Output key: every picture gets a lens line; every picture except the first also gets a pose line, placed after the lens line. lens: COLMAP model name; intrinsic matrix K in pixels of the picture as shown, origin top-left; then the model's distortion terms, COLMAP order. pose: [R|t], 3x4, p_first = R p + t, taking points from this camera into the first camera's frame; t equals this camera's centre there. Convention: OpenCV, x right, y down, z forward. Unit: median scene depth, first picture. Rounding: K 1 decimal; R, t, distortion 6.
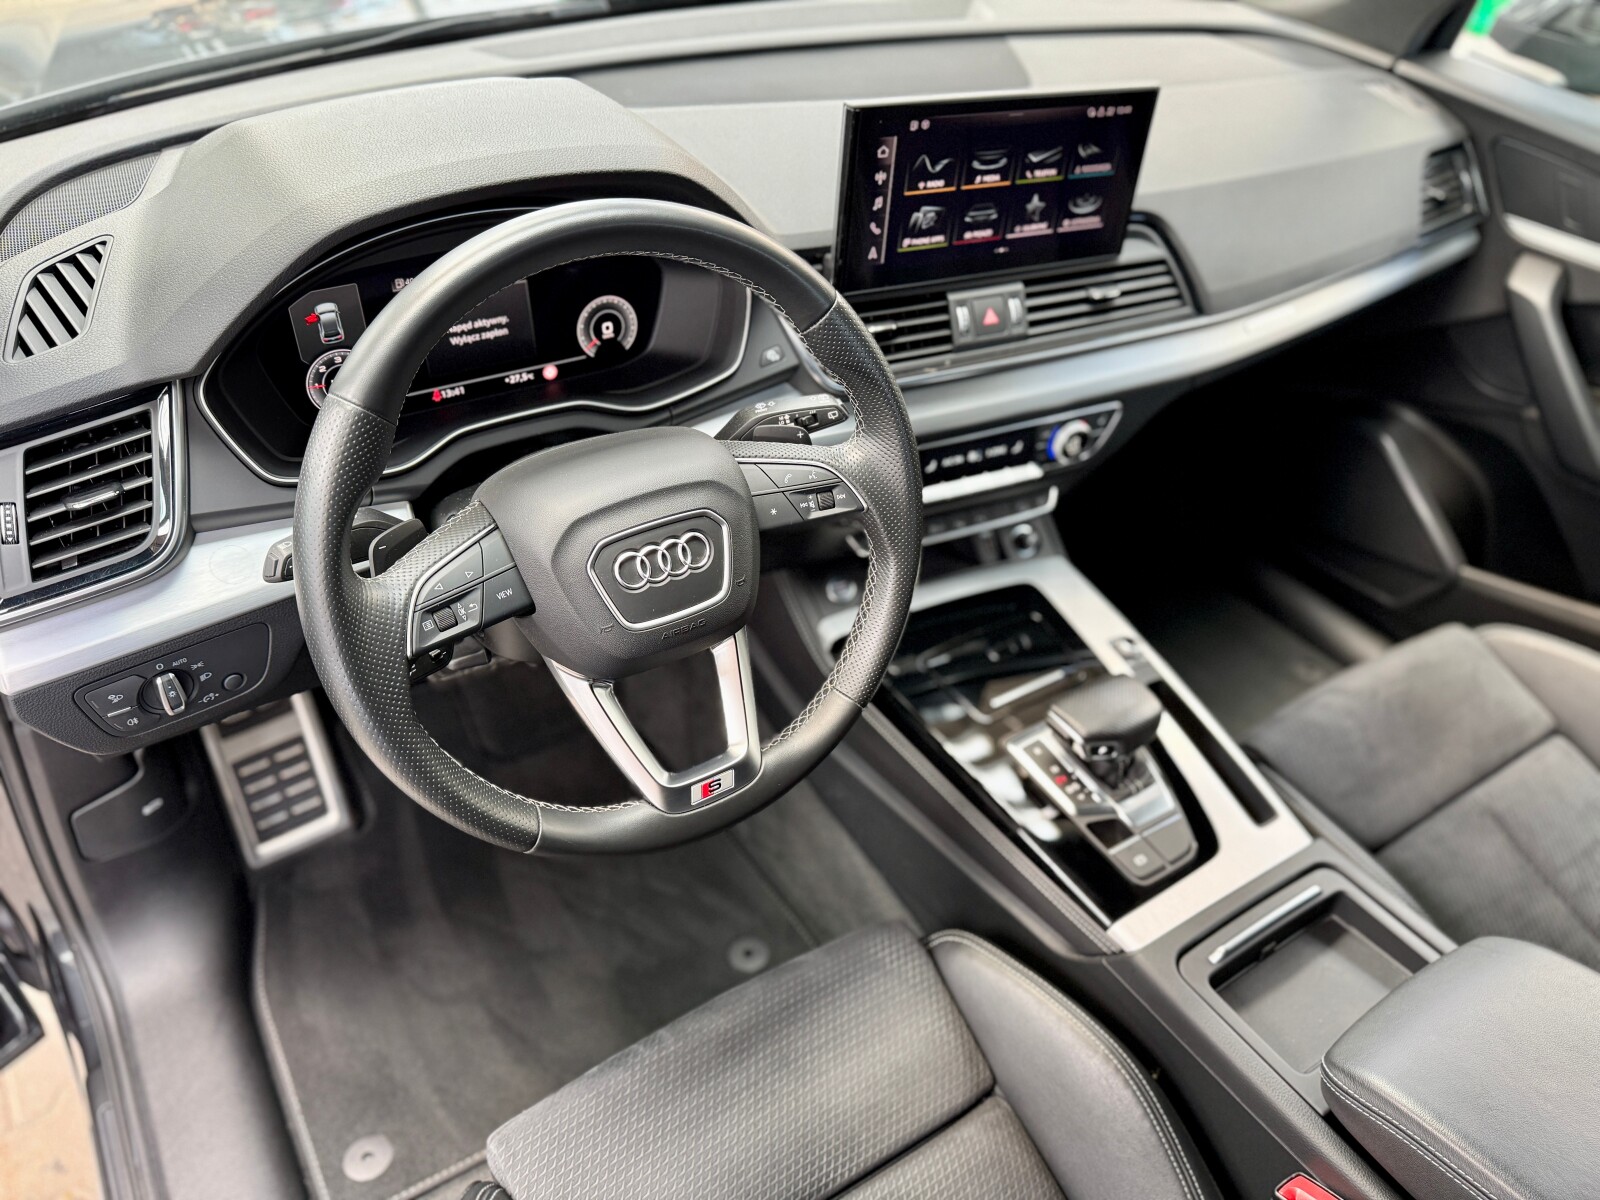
lens RADIAL K [[1117.4, 0, 796.8], [0, 1117.4, 607.5], [0, 0, 1]] dist [0.147138, -0.282951]
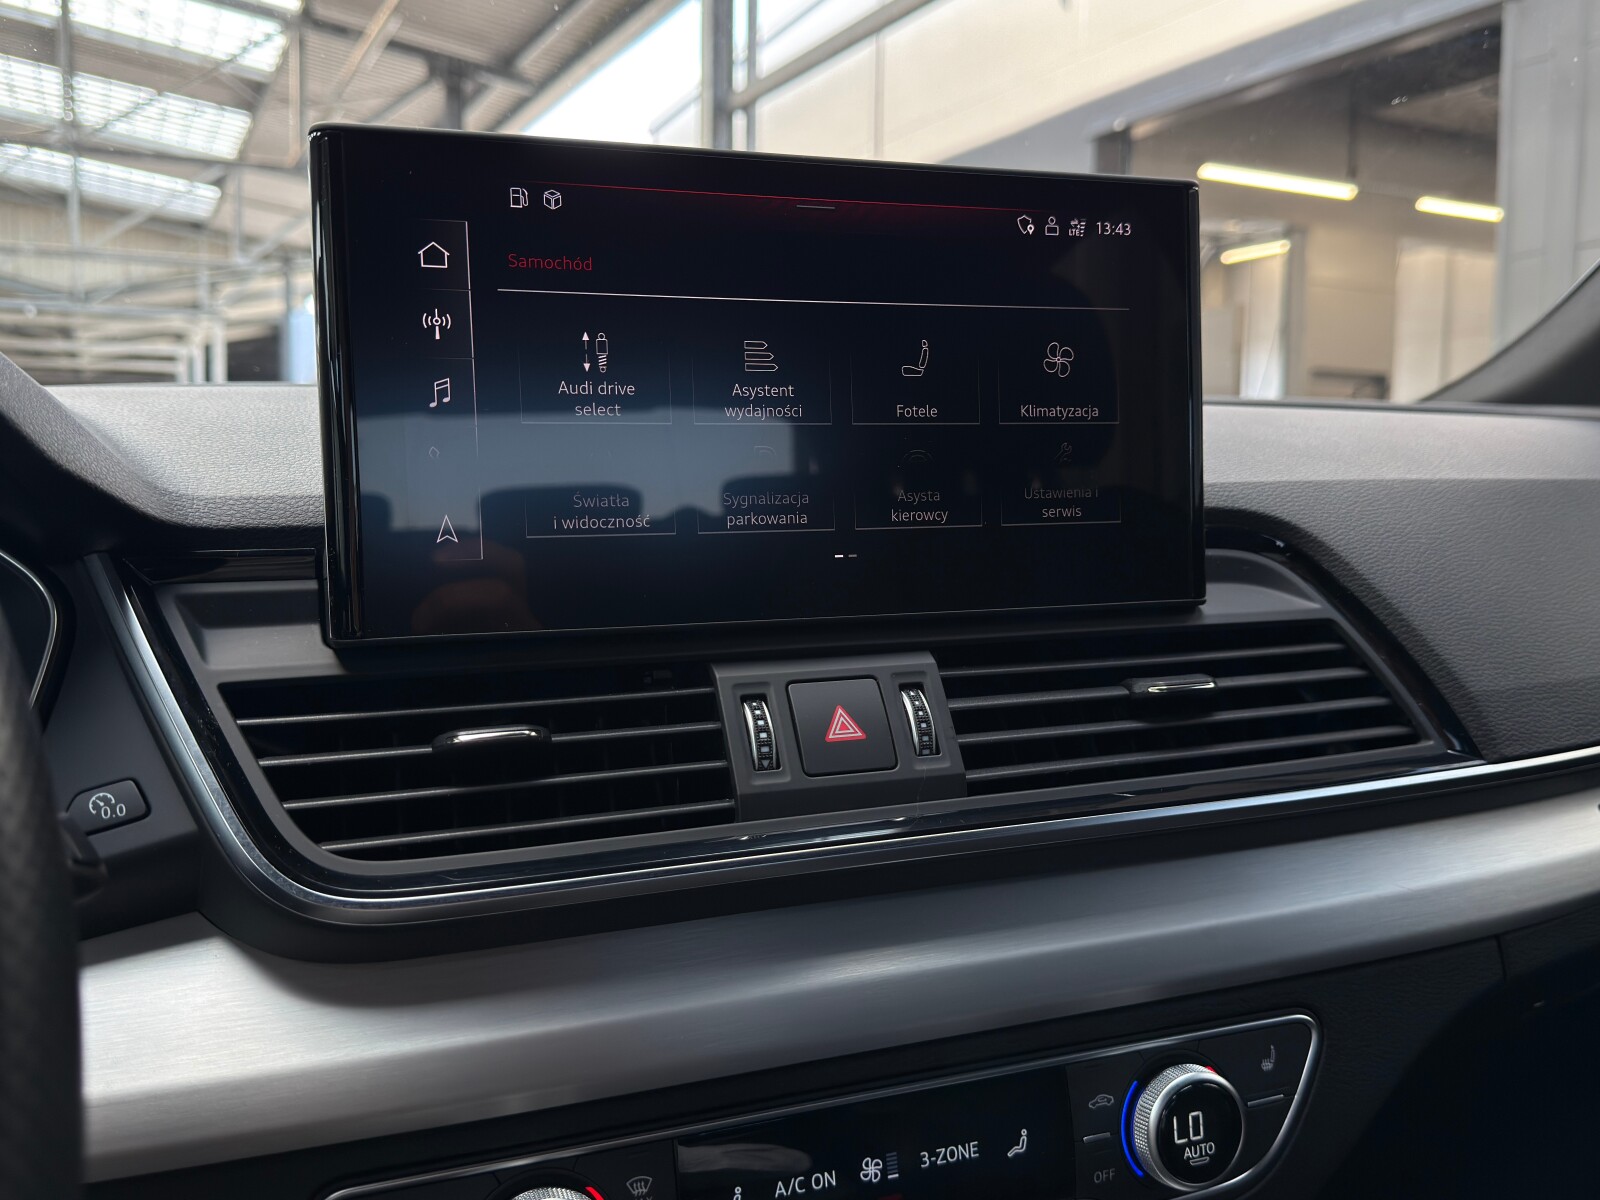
lens RADIAL K [[1459.7, 0, 807.2], [0, 1459.7, 599.6], [0, 0, 1]] dist [0.164222, -0.398788]
pose [[0.993268, -0.081566, -0.082249, 0.207234], [0.017858, 0.809385, -0.587007, -0.020115], [0.114450, 0.581587, 0.805393, 0.623330]]
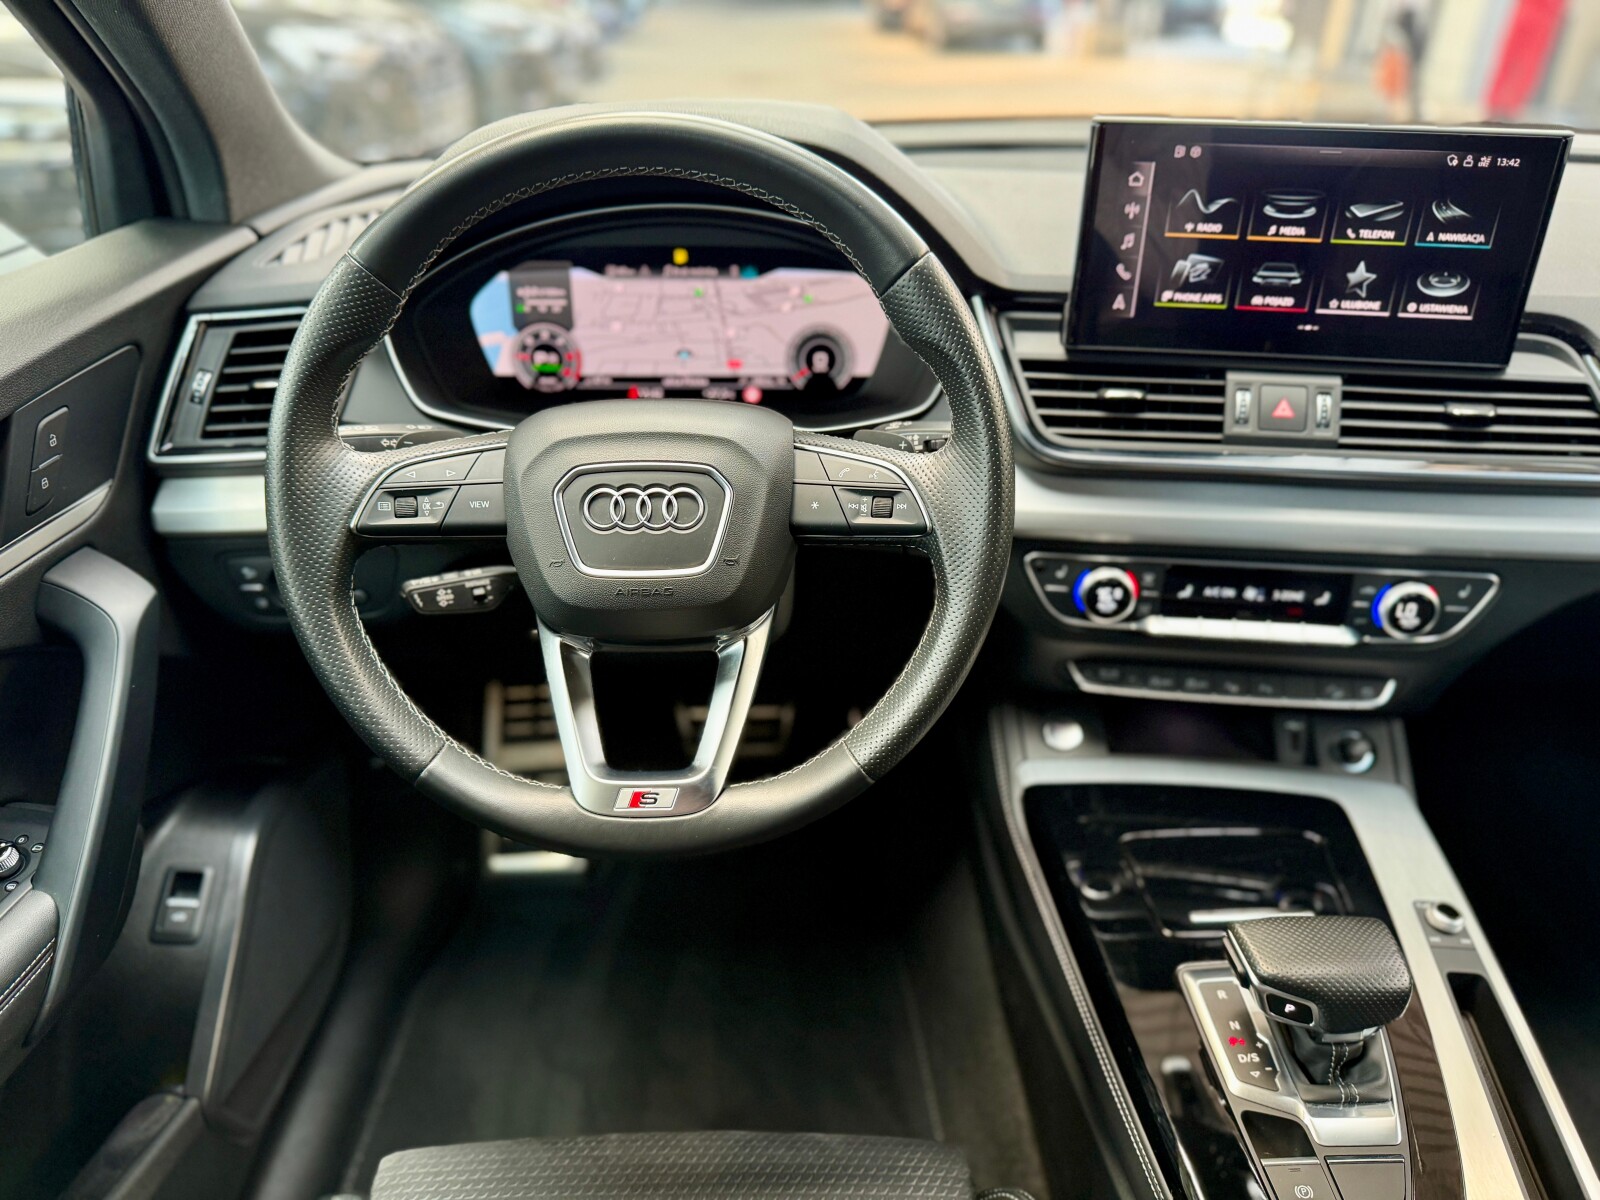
lens RADIAL K [[1139.0, 0, 799.4], [0, 1139.0, 609.6], [0, 0, 1]] dist [0.011657, -0.042075]
pose [[0.850595, 0.196037, -0.487911, 0.306605], [-0.299595, 0.943241, -0.143312, 0.086861], [0.432124, 0.268077, 0.861048, 0.226138]]
